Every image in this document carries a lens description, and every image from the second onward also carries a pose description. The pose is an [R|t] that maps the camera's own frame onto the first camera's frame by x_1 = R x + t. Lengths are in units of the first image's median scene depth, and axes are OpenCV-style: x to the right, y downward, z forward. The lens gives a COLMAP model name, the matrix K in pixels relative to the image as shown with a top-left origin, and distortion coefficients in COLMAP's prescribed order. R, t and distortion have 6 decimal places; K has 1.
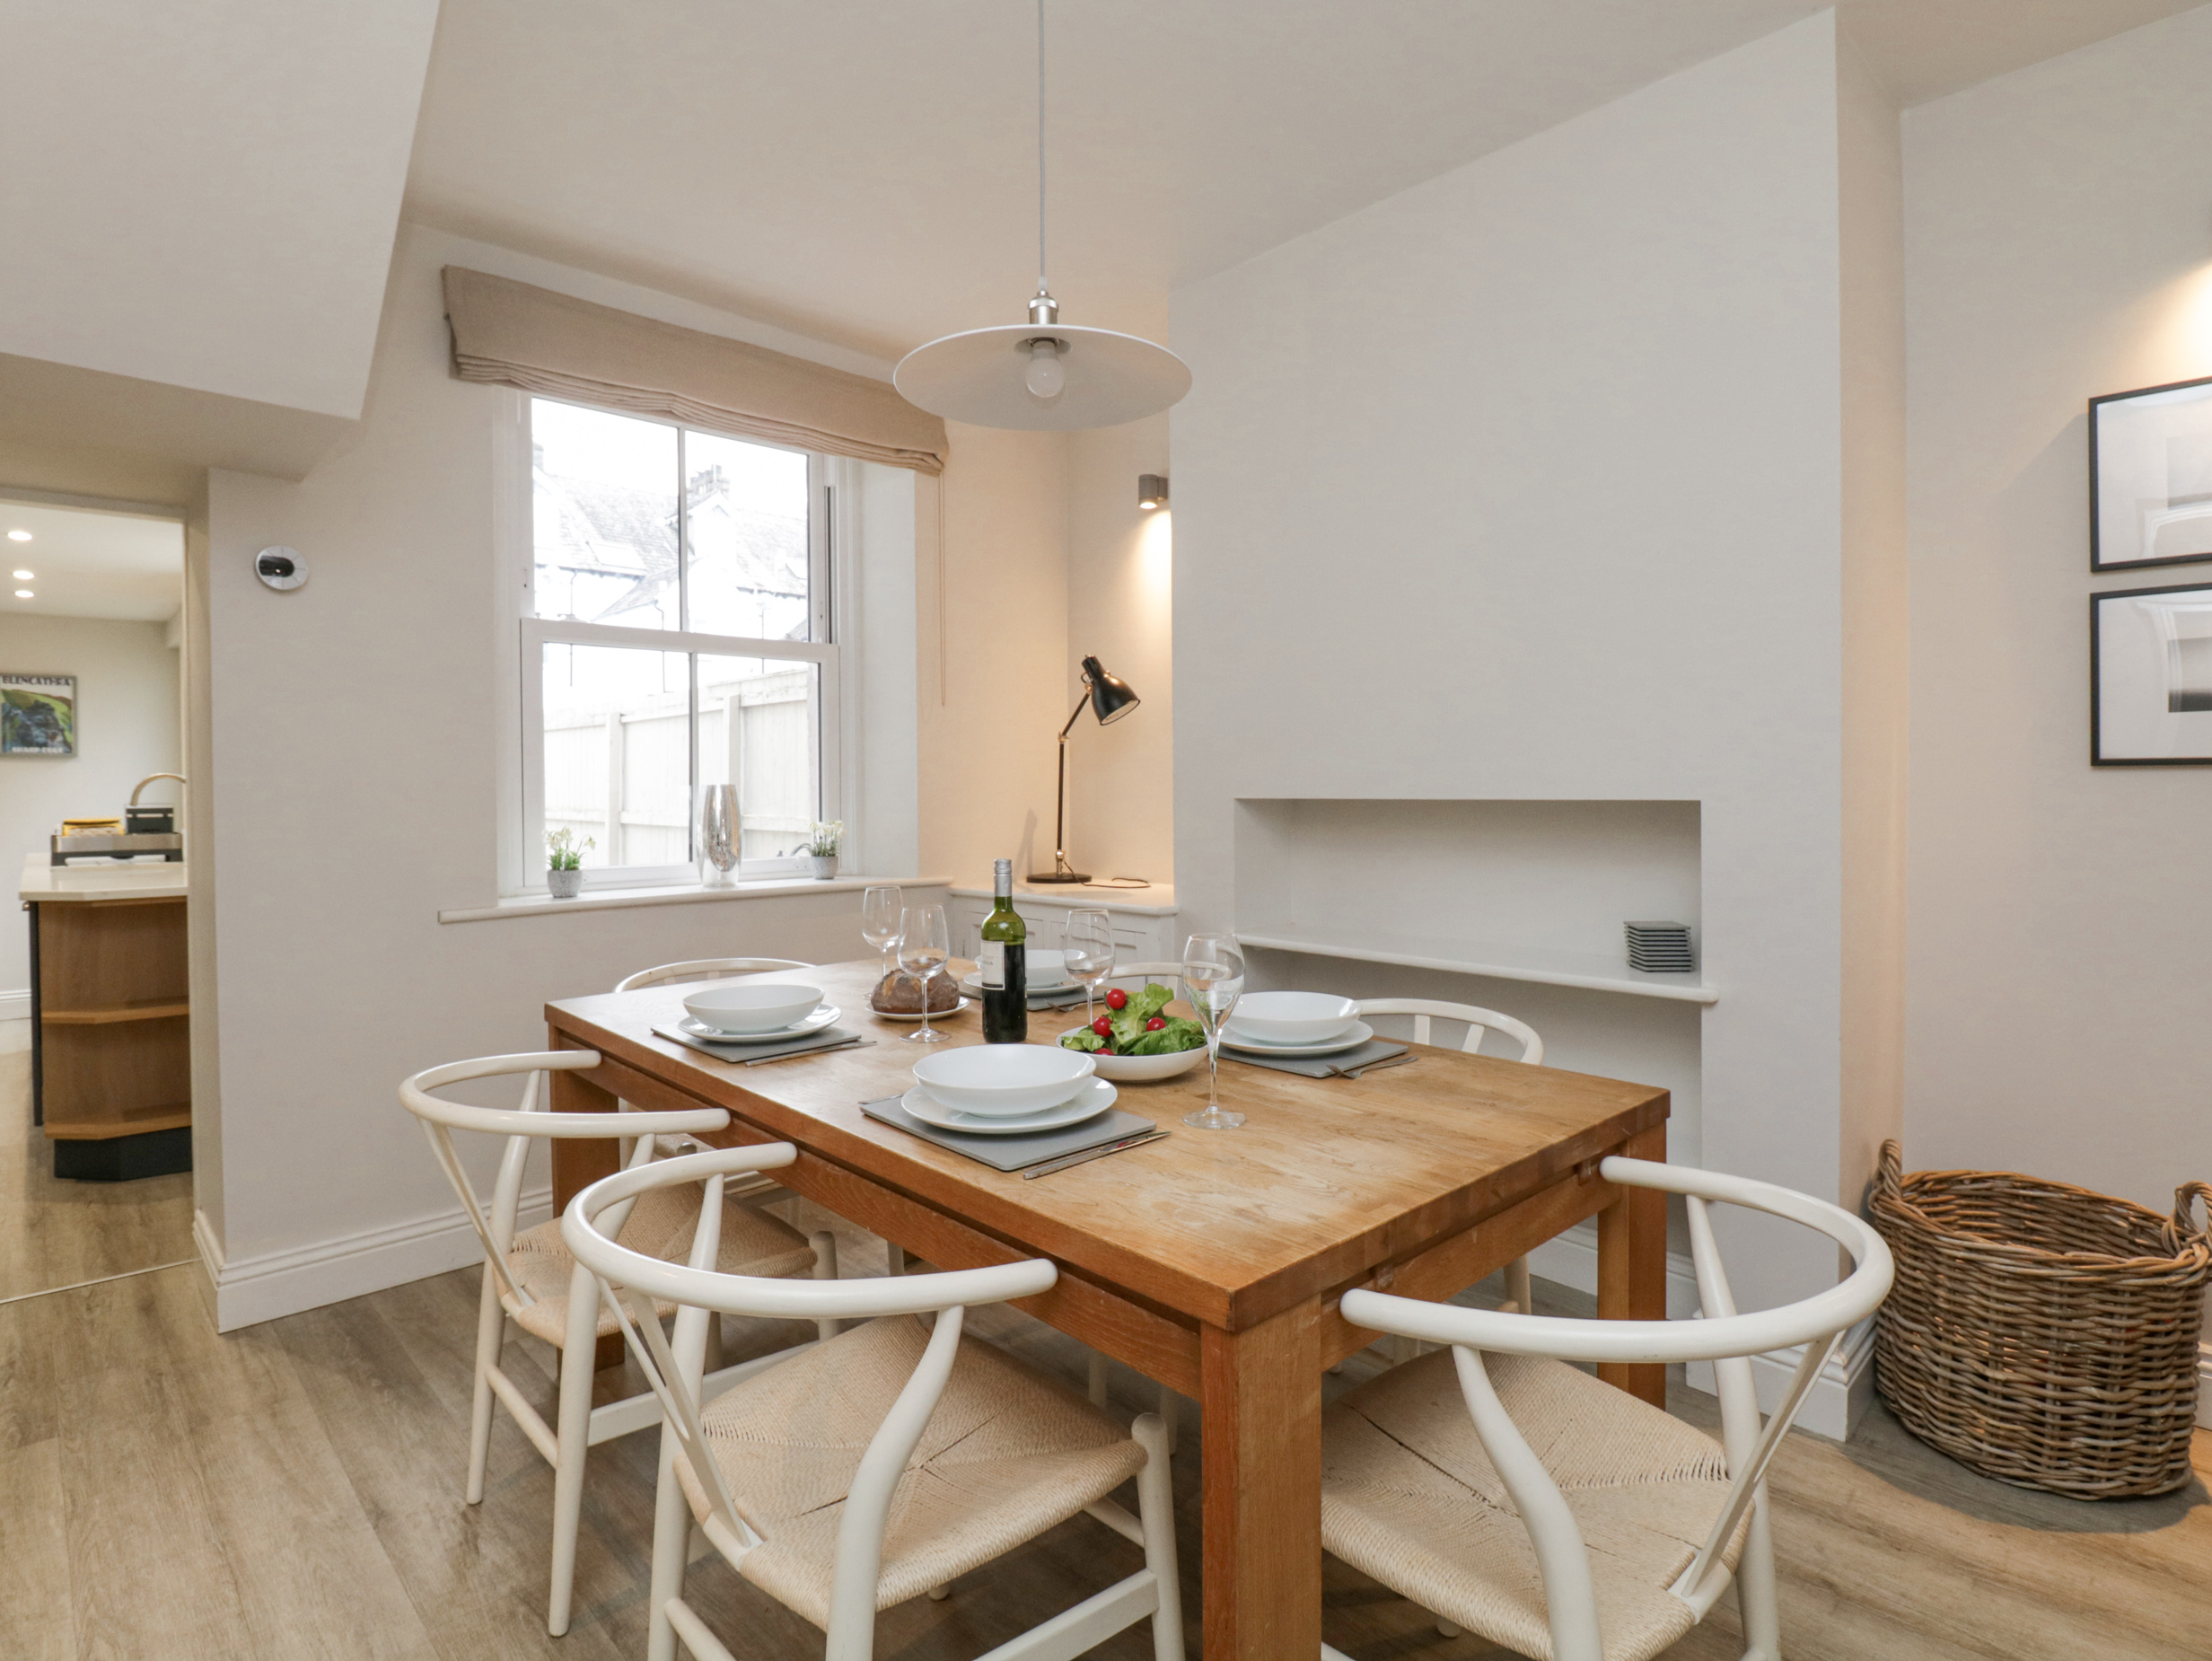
lens RADIAL K [[1149.8, 0, 1109.1], [0, 1149.8, 799.3], [0, 0, 1]] dist [-0.002988, -0.000845]
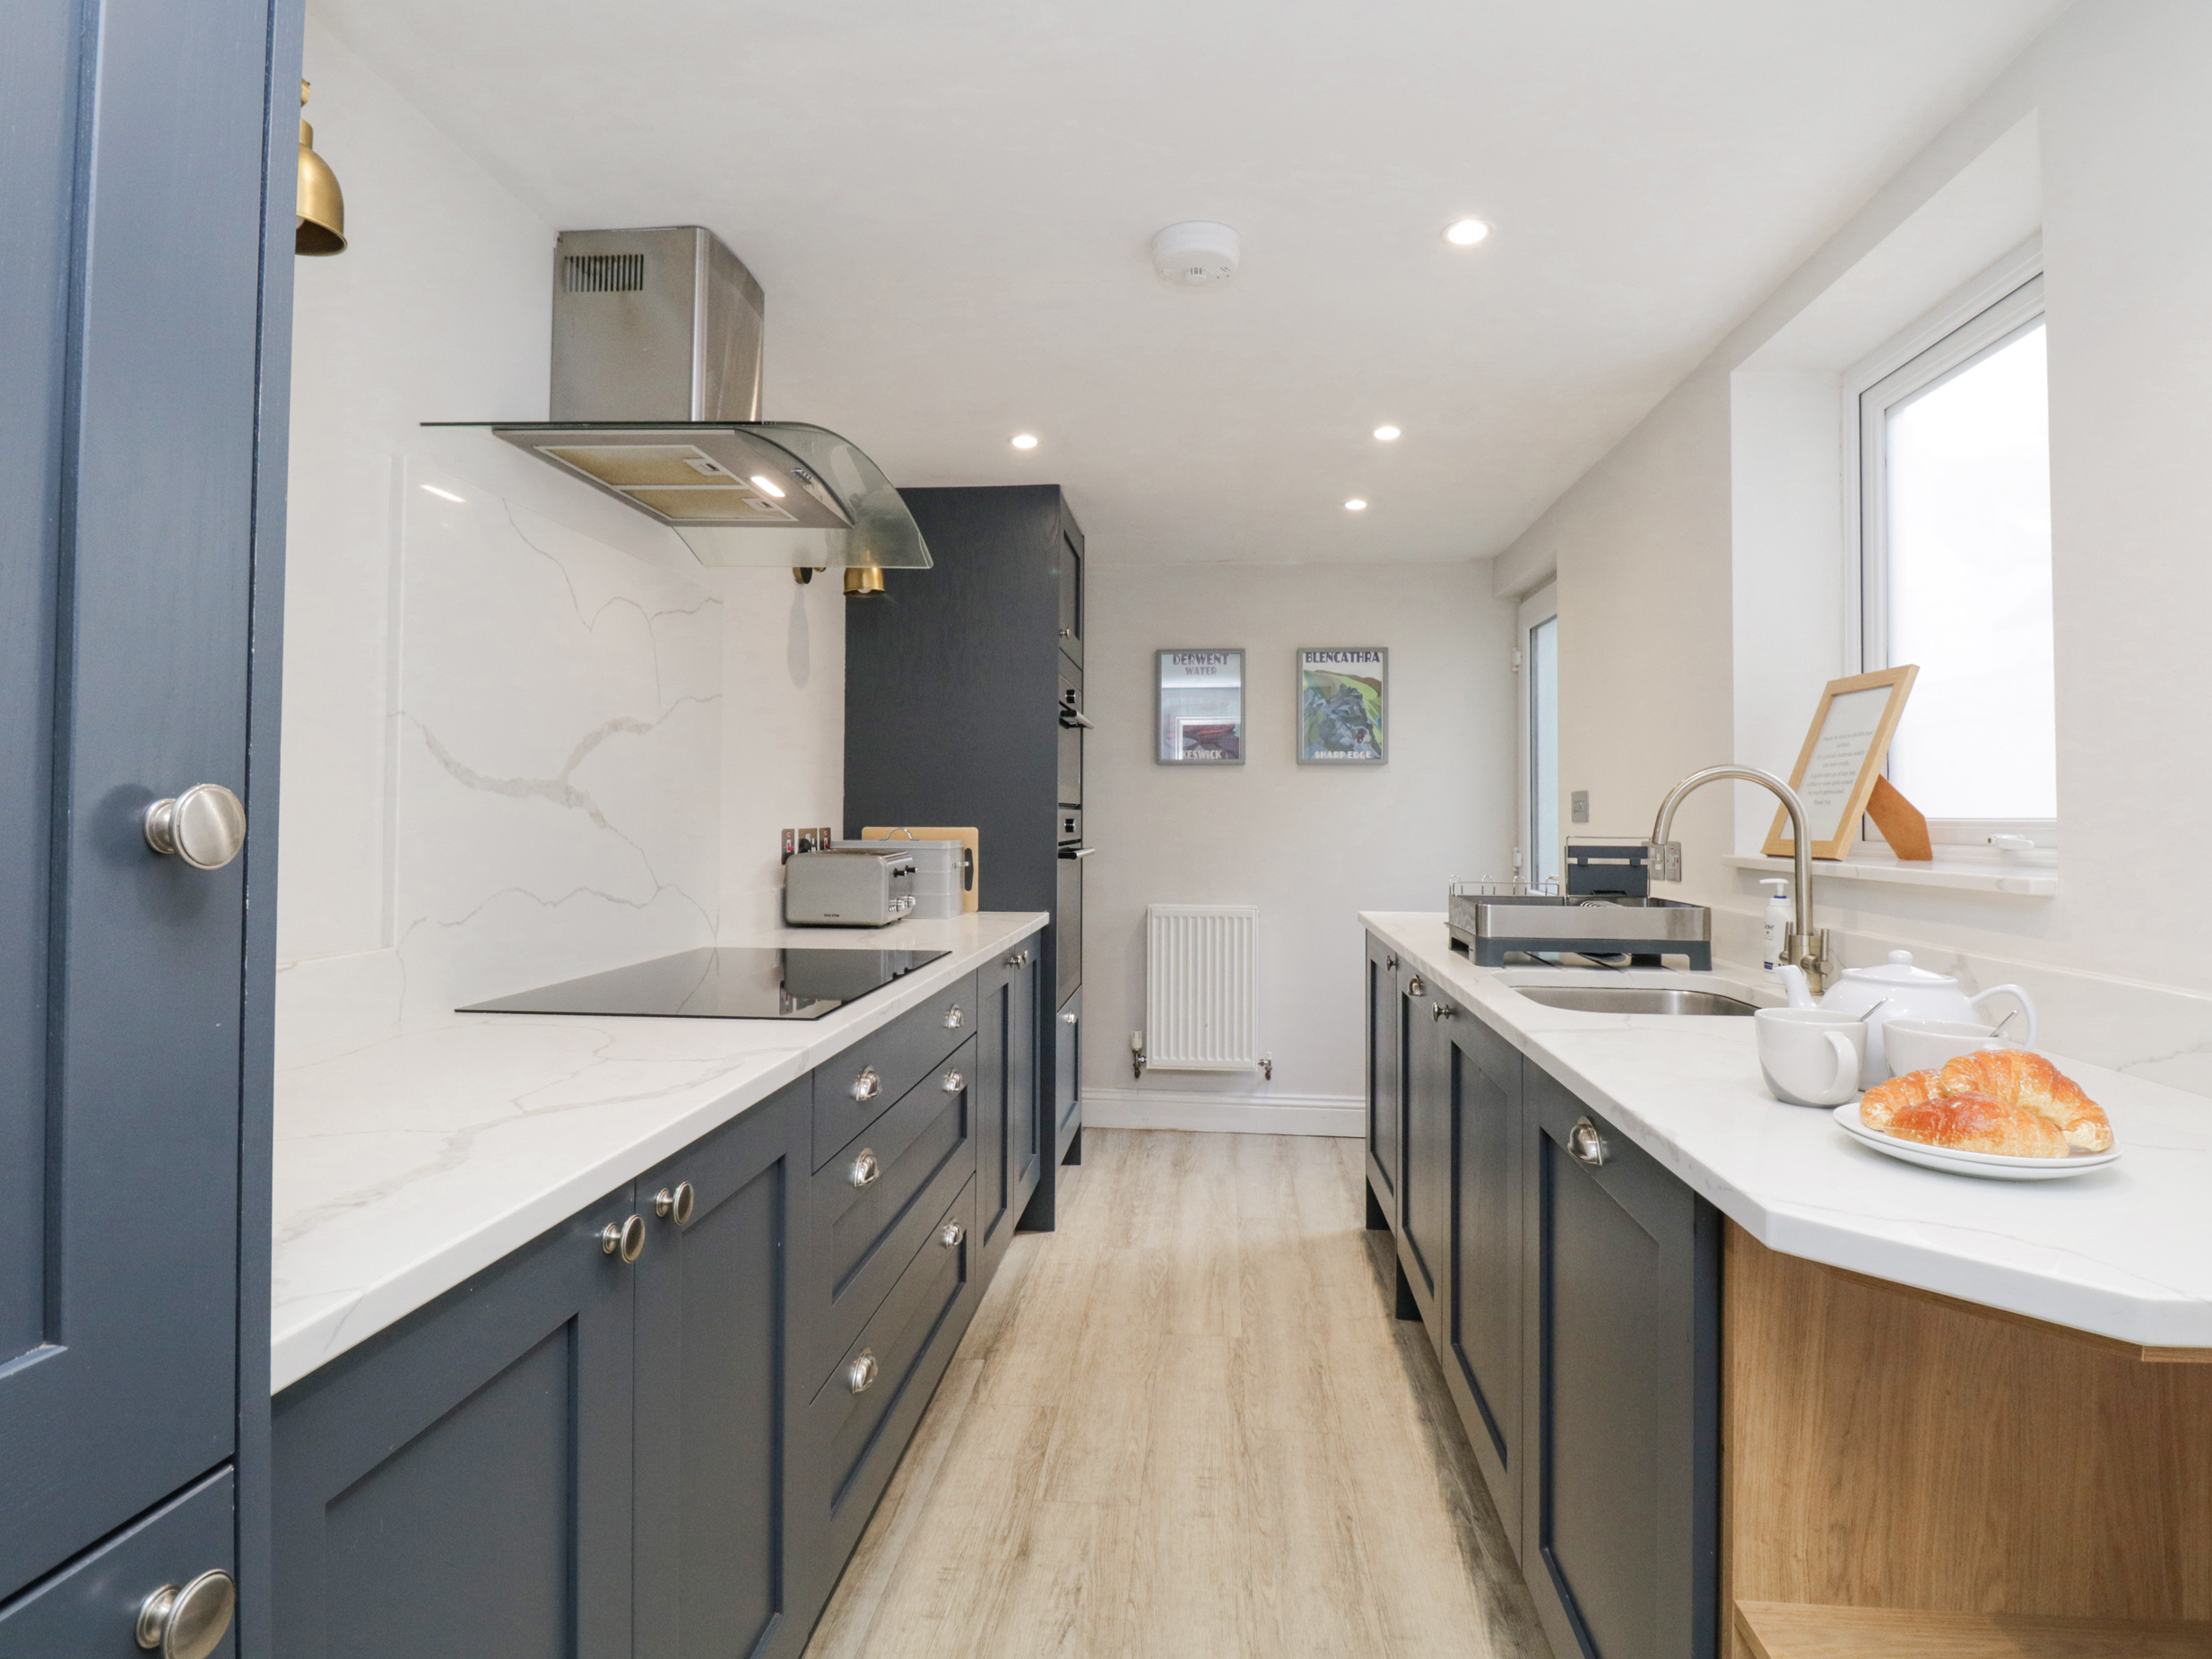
lens RADIAL K [[1187.2, 0, 1100.2], [0, 1187.2, 798.3], [0, 0, 1]] dist [0.003458, -0.012445]
pose [[0.652331, -0.003620, -0.757926, -0.793235], [-0.019818, 0.999565, -0.021831, 0.003902], [0.757675, 0.029262, 0.651975, 0.681753]]
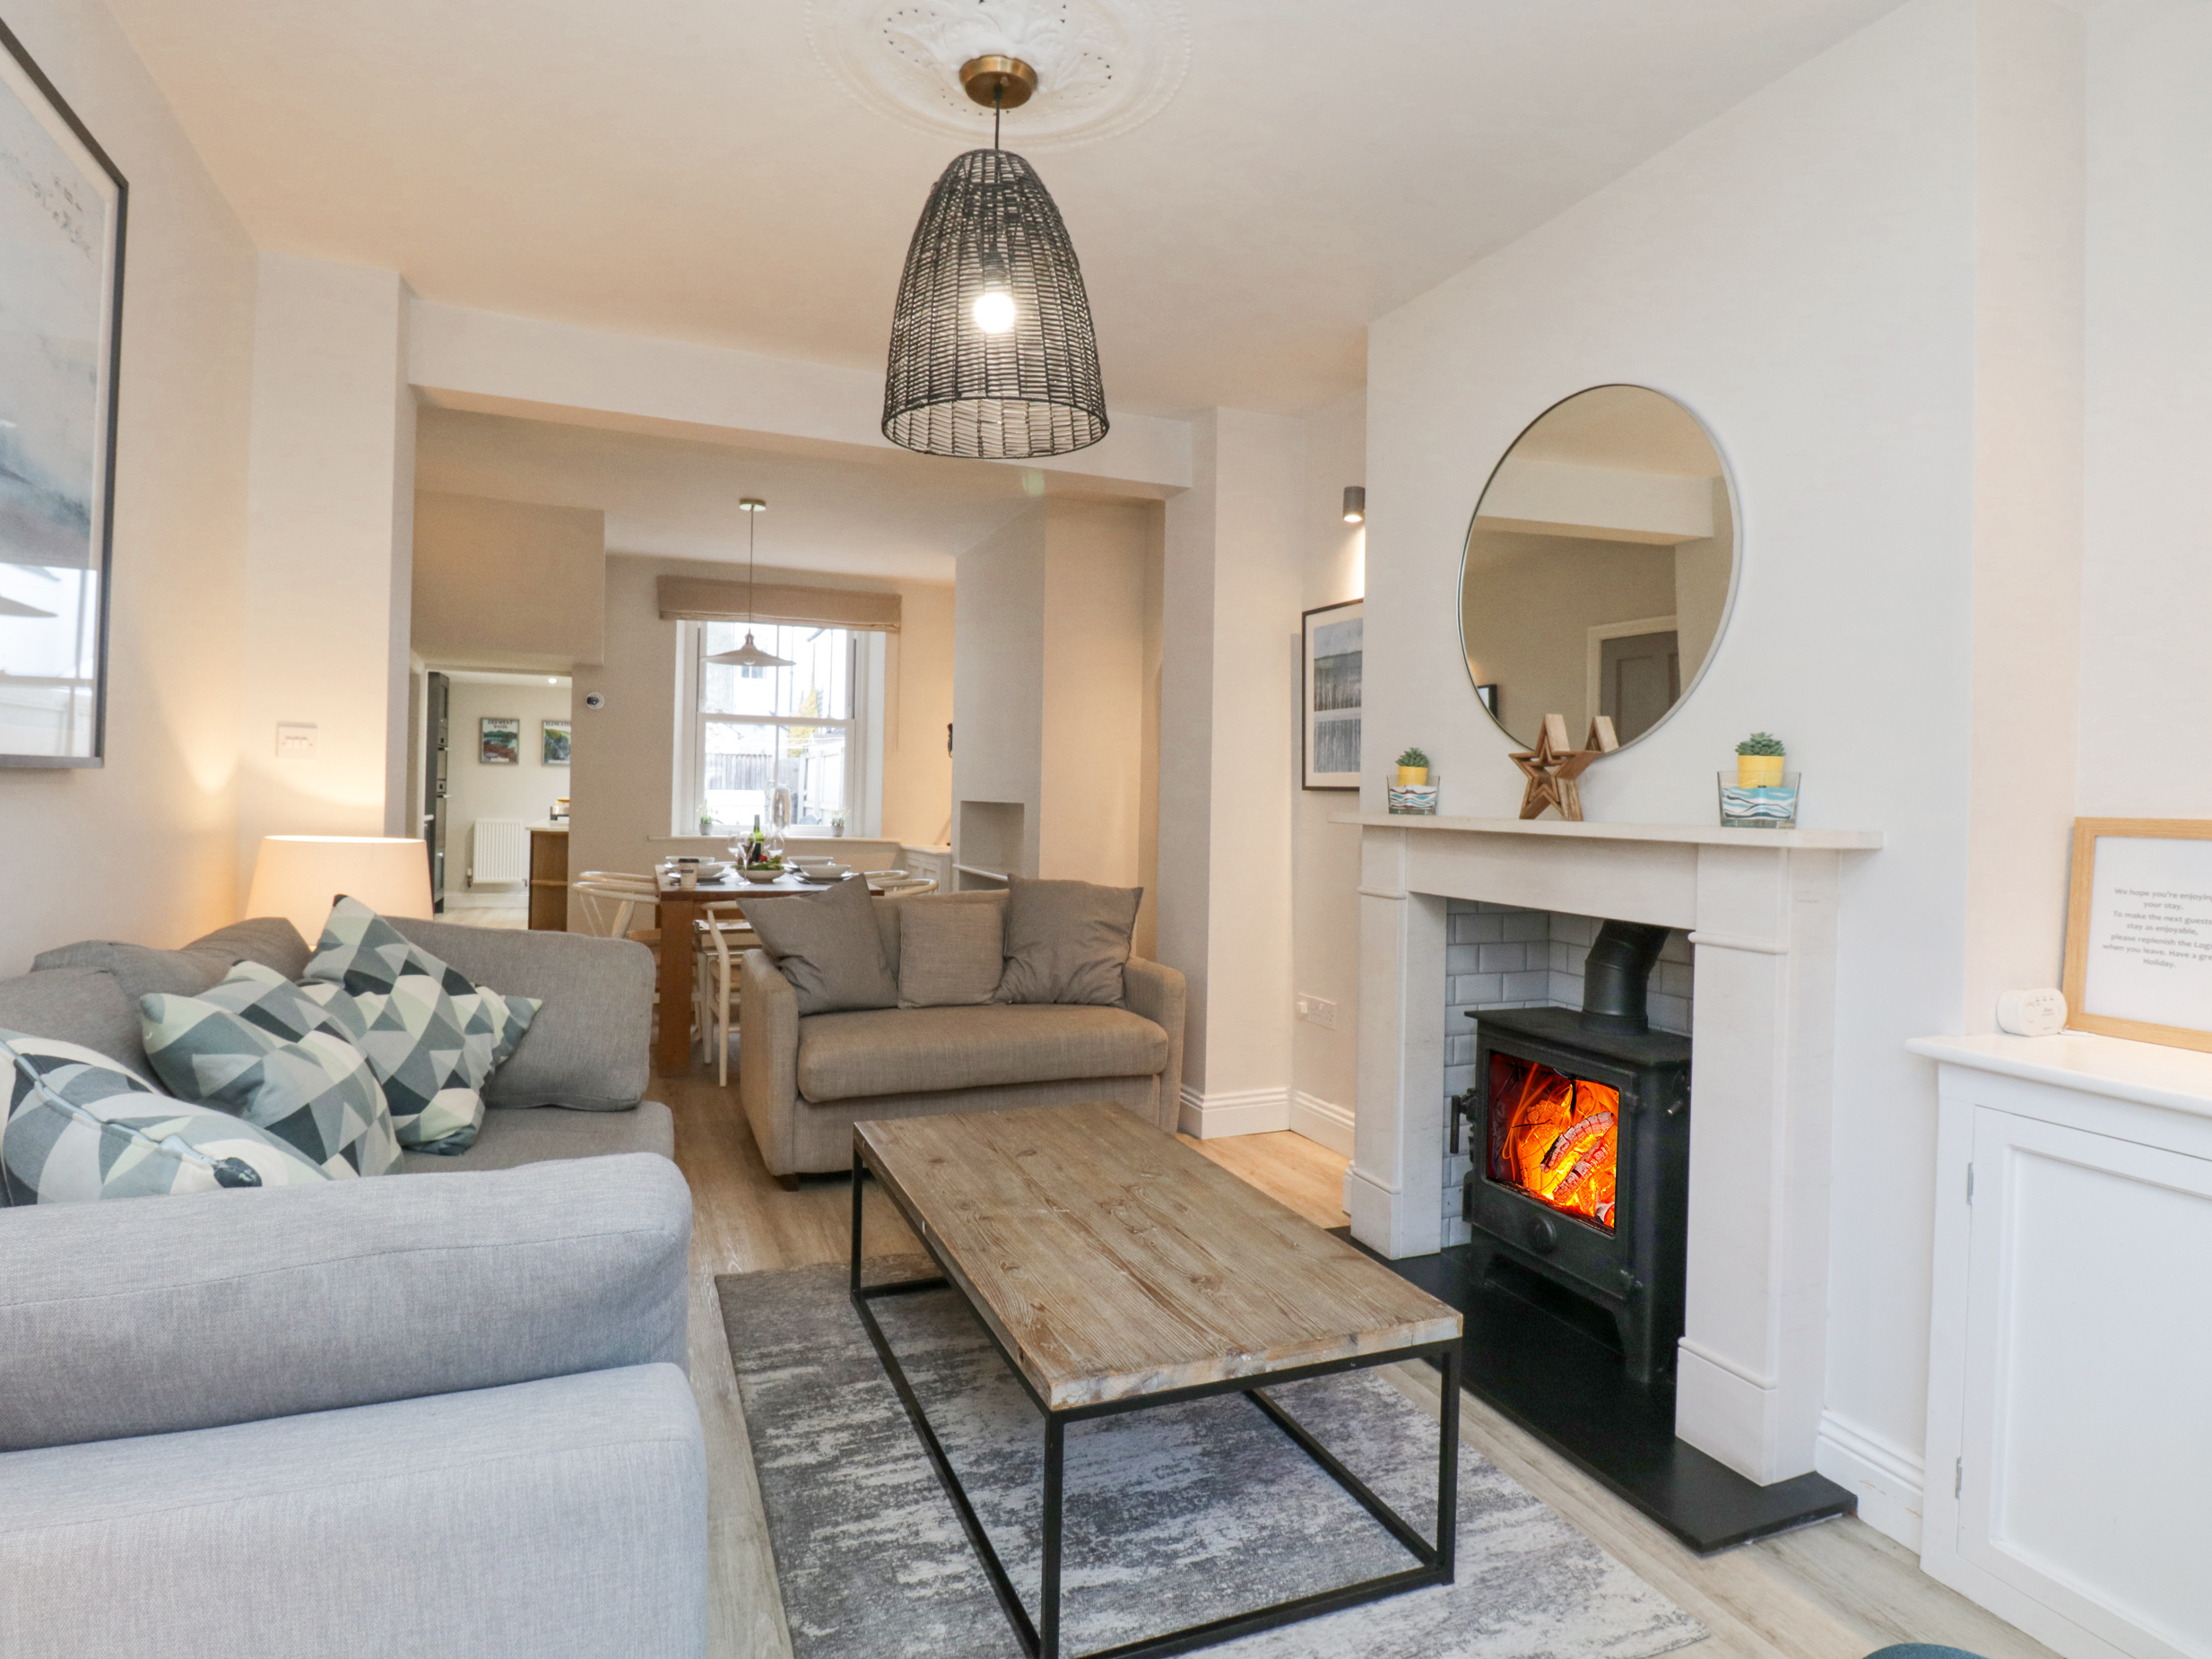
lens RADIAL K [[1233.4, 0, 1117.6], [0, 1233.4, 789.6], [0, 0, 1]] dist [0.001577, -0.000366]
pose [[0.931650, 0.027152, -0.362340, 1.036142], [-0.035610, 0.999226, -0.016685, 0.005438], [0.361607, 0.028447, 0.931897, -0.874962]]
